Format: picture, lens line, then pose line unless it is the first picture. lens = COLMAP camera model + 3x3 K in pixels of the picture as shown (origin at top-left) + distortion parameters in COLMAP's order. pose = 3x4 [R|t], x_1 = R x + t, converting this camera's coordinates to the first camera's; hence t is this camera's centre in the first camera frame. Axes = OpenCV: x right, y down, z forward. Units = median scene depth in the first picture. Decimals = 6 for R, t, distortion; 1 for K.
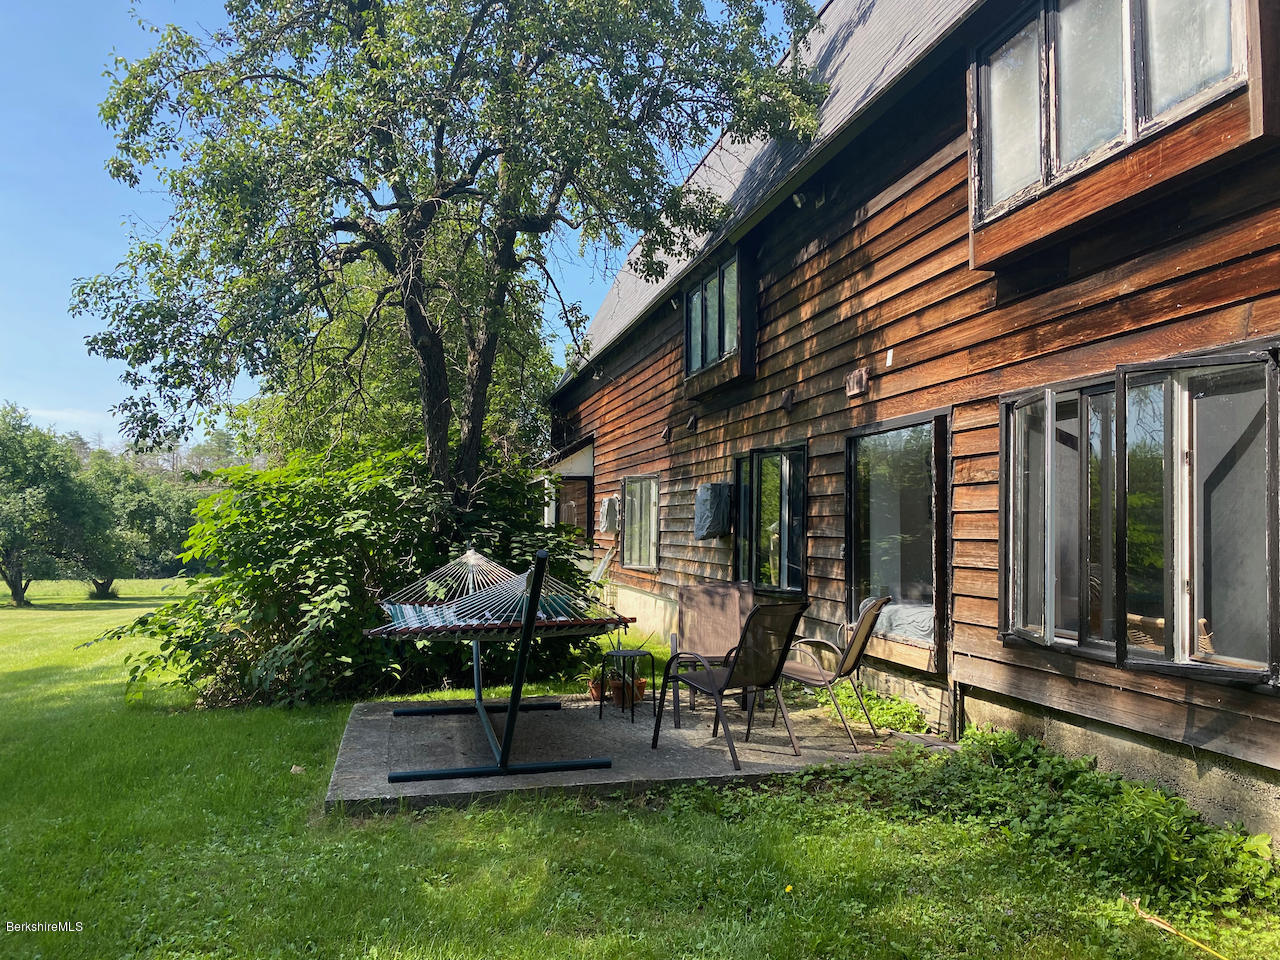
lens RADIAL K [[970.7, 0, 644.6], [0, 970.7, 478.3], [0, 0, 1]] dist [0.049935, -0.074205]
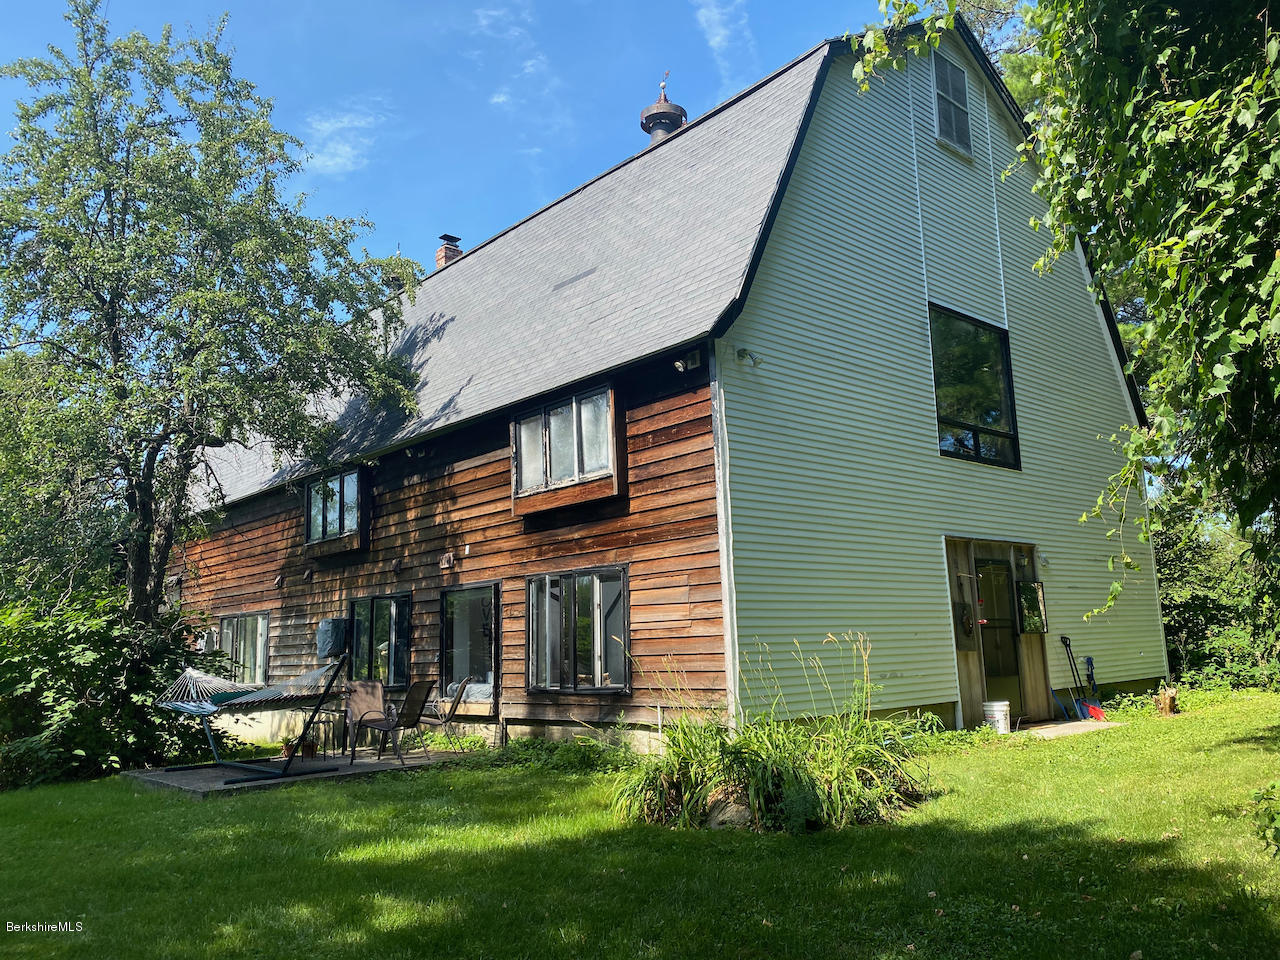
lens RADIAL K [[970.7, 0, 642.1], [0, 970.7, 476.6], [0, 0, 1]] dist [0.049935, -0.074205]
pose [[0.876569, 0.044563, 0.479208, -0.402386], [0.017267, 0.992151, -0.123848, -0.029144], [-0.480966, 0.116836, 0.868920, -0.908146]]
